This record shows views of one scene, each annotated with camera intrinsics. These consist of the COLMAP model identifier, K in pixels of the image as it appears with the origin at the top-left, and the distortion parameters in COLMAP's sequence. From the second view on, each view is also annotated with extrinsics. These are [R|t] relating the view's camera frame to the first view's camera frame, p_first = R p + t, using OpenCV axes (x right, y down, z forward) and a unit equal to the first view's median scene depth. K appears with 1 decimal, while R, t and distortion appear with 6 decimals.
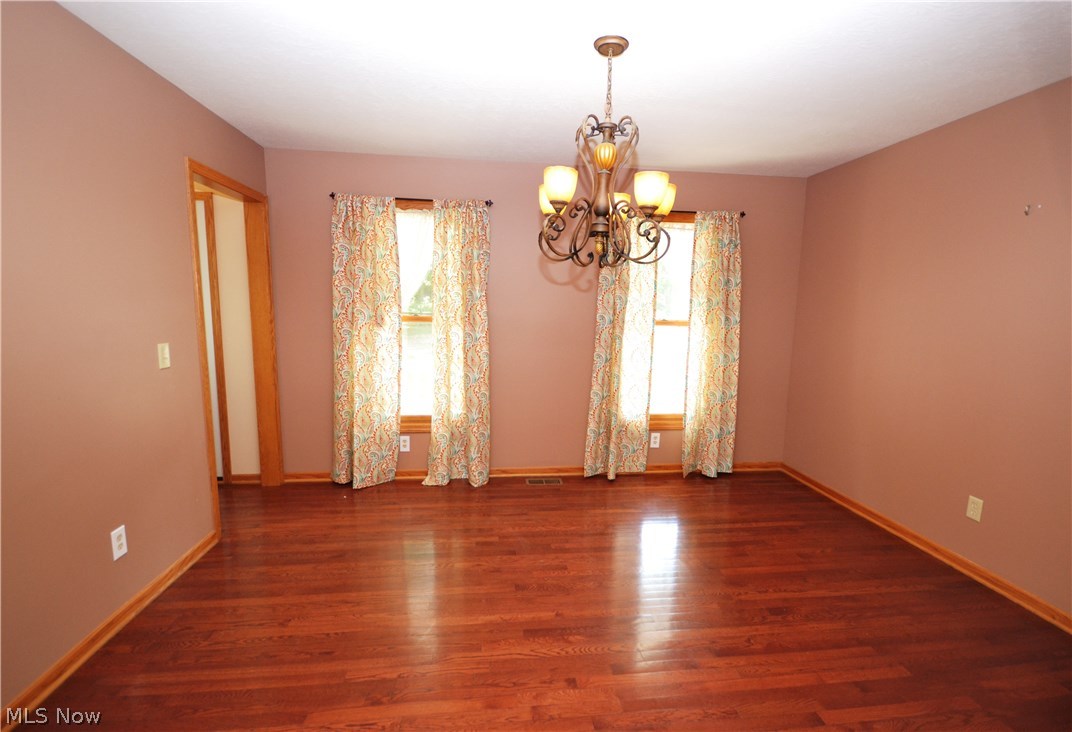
lens RADIAL K [[492.1, 0, 536.0], [0, 492.1, 366.0], [0, 0, 1]] dist [-0.000028, 0.000079]
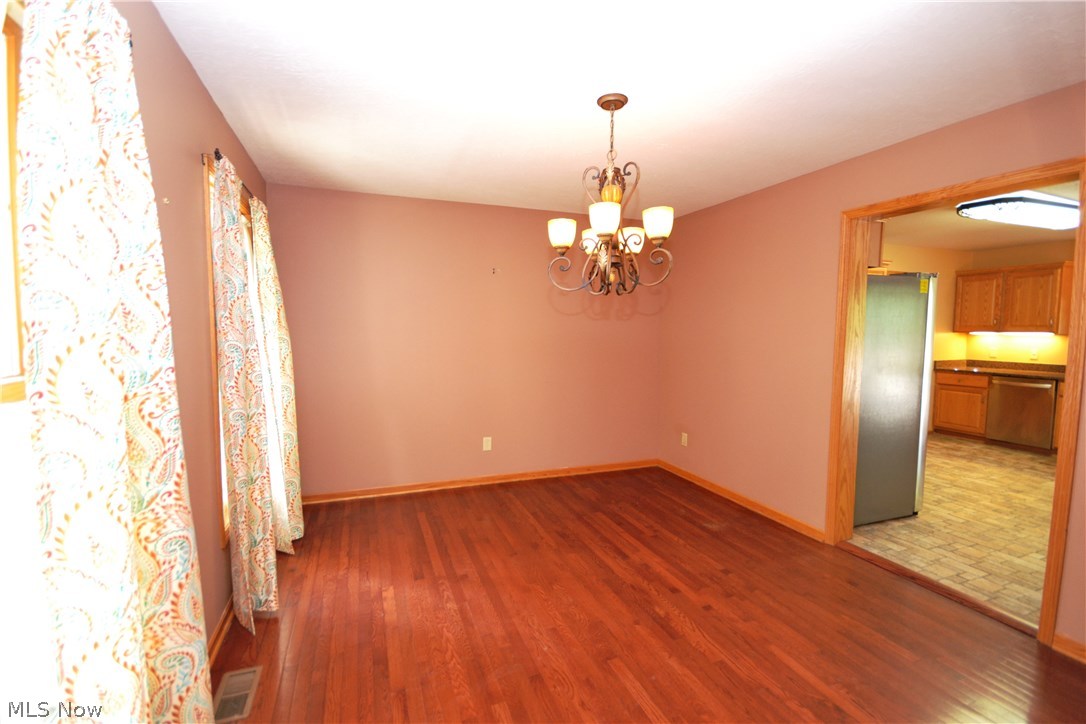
lens RADIAL K [[501.7, 0, 543.0], [0, 501.7, 362.0], [0, 0, 1]] dist [-0.003090, -0.000532]
pose [[-0.254367, -0.088908, 0.963012, -0.816455], [0.118885, 0.985338, 0.122371, -0.175671], [-0.959773, 0.145615, -0.240068, 1.277804]]
